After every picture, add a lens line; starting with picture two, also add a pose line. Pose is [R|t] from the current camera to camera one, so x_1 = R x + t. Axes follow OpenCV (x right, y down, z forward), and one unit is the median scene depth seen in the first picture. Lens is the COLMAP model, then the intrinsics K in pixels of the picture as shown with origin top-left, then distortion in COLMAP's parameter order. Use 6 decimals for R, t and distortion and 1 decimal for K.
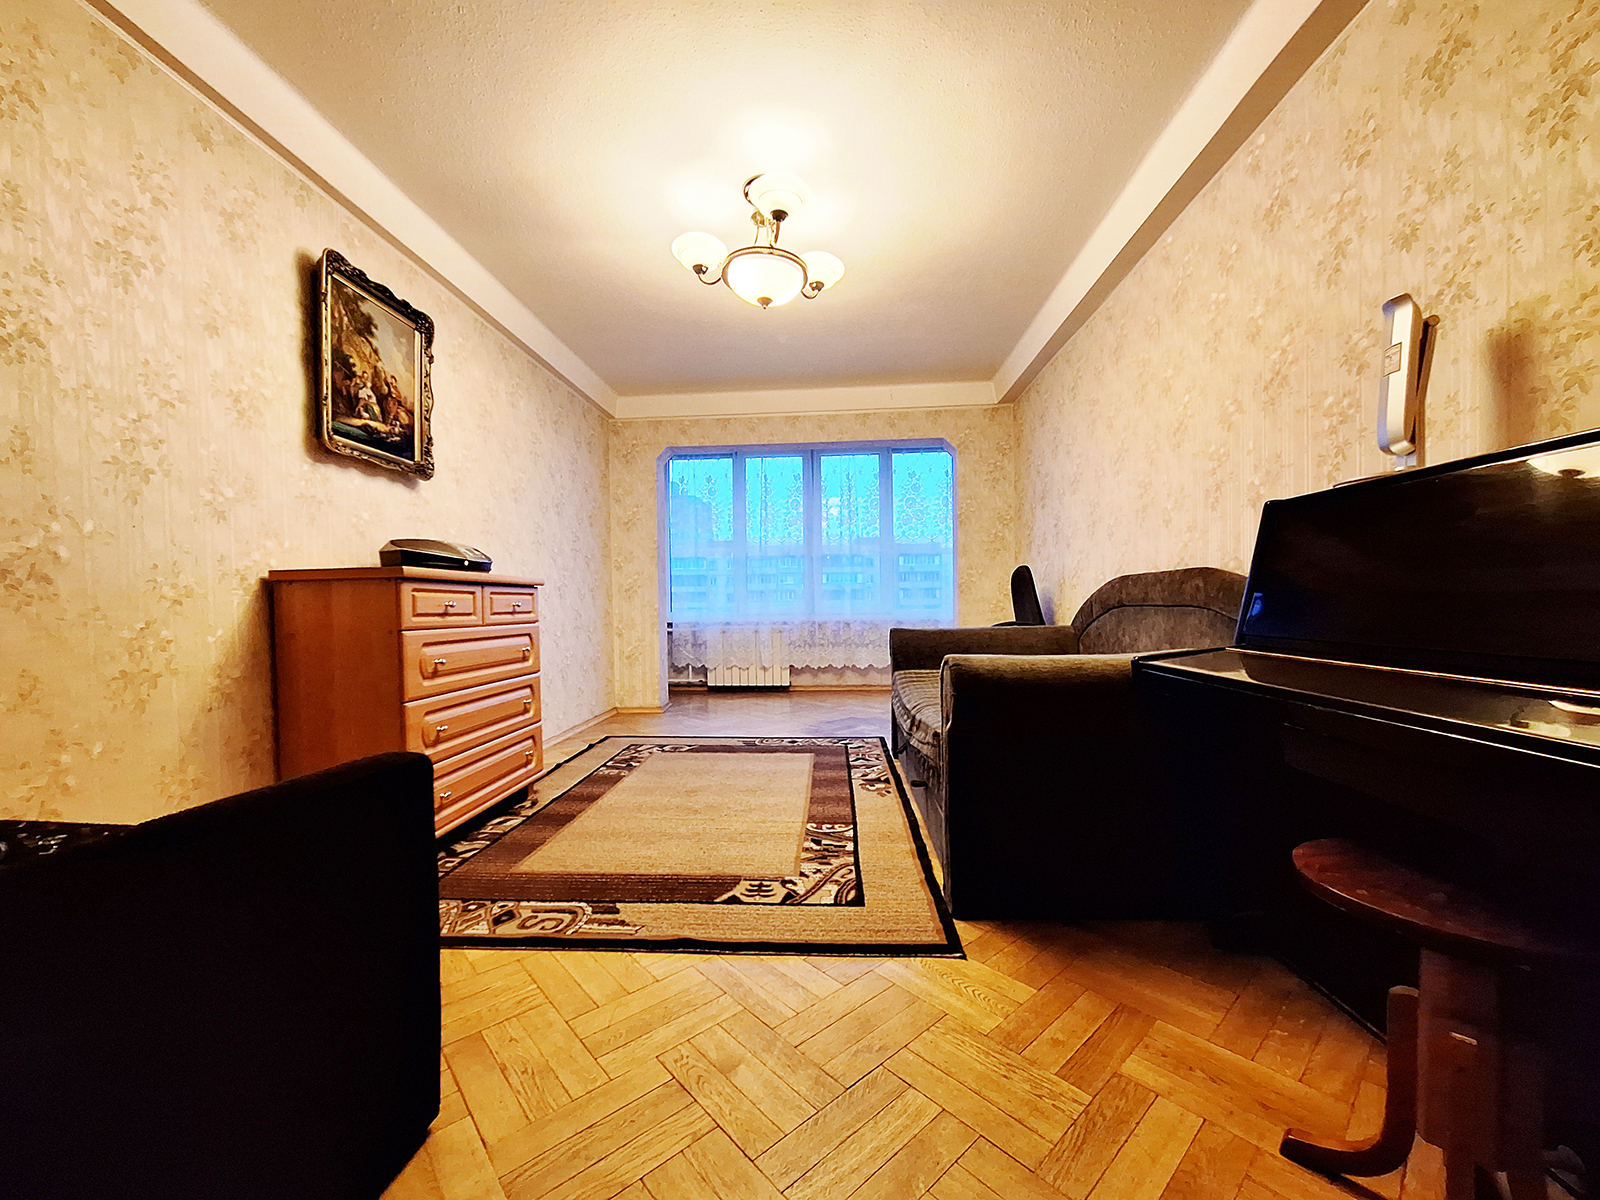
lens RADIAL K [[633.8, 0, 801.8], [0, 633.8, 614.5], [0, 0, 1]] dist [0.001425, 0.002558]
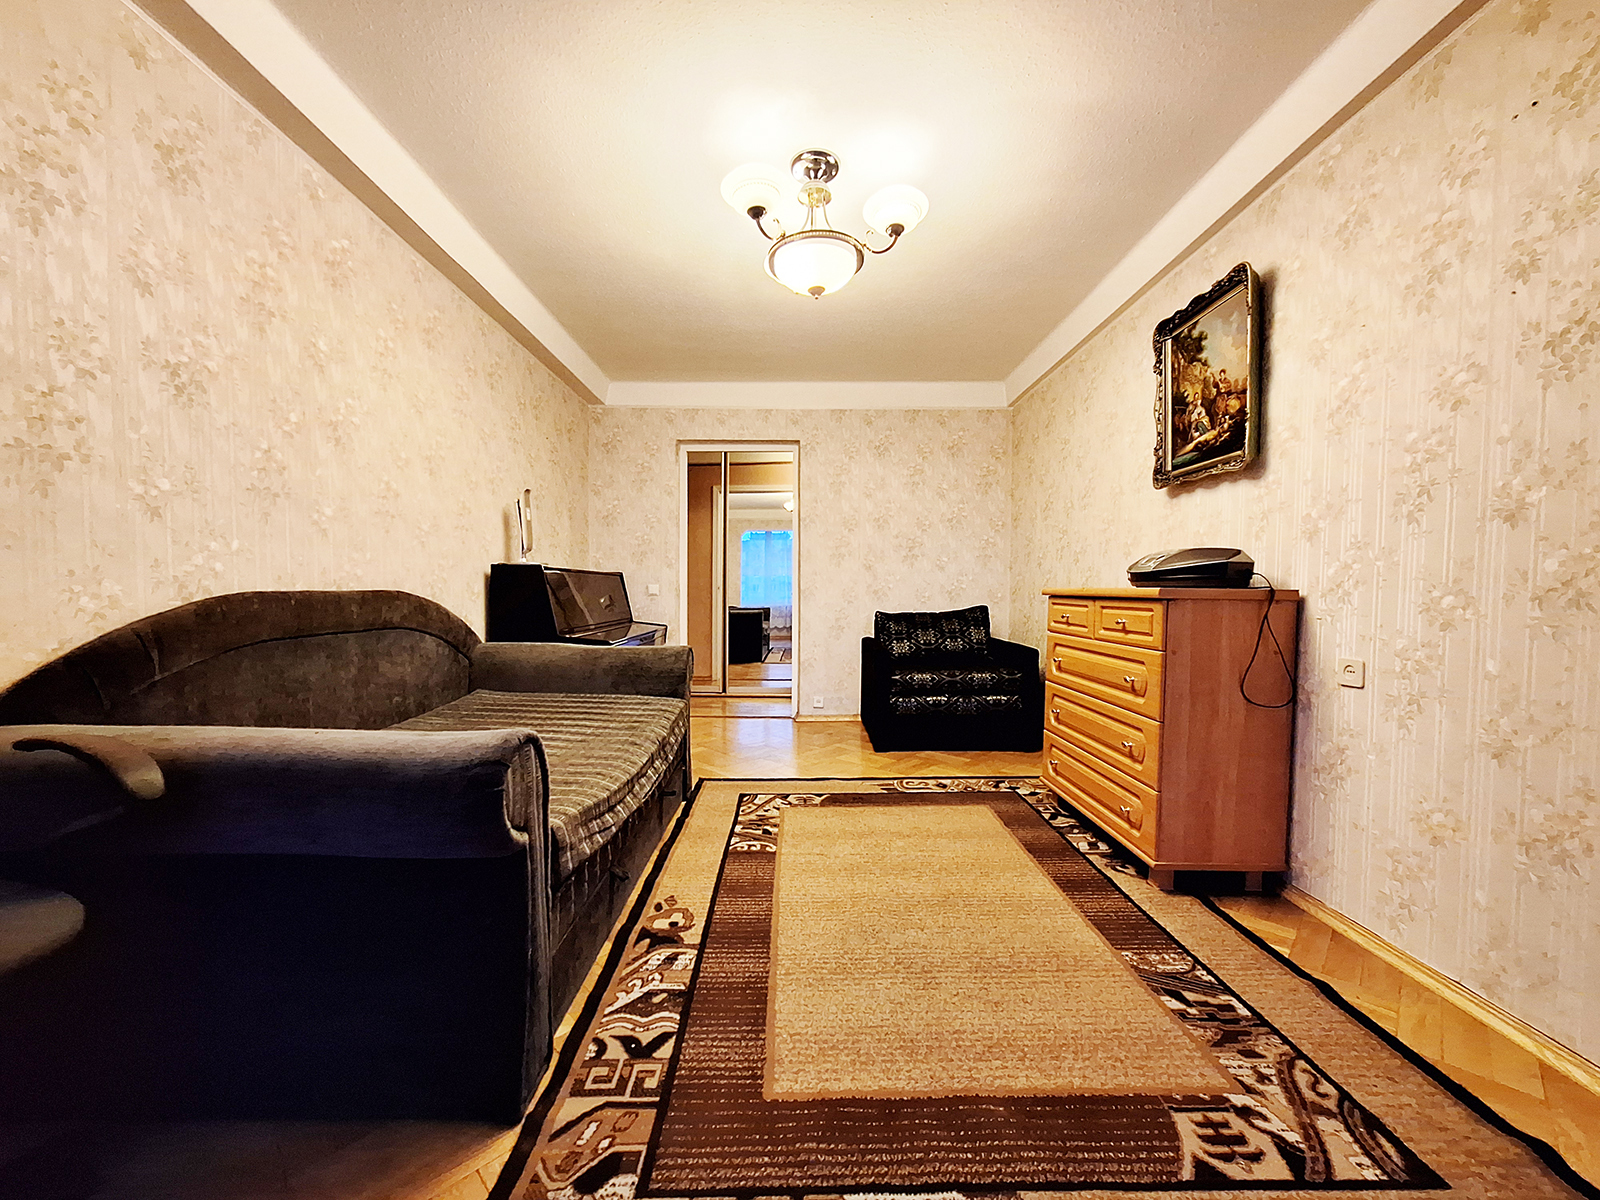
lens RADIAL K [[633.8, 0, 801.8], [0, 633.8, 614.5], [0, 0, 1]] dist [0.001425, 0.002558]
pose [[-0.997963, 0.011211, -0.062802, 0.025937], [0.007572, 0.998295, 0.057880, -0.083873], [0.063344, 0.057287, -0.996346, 1.987186]]
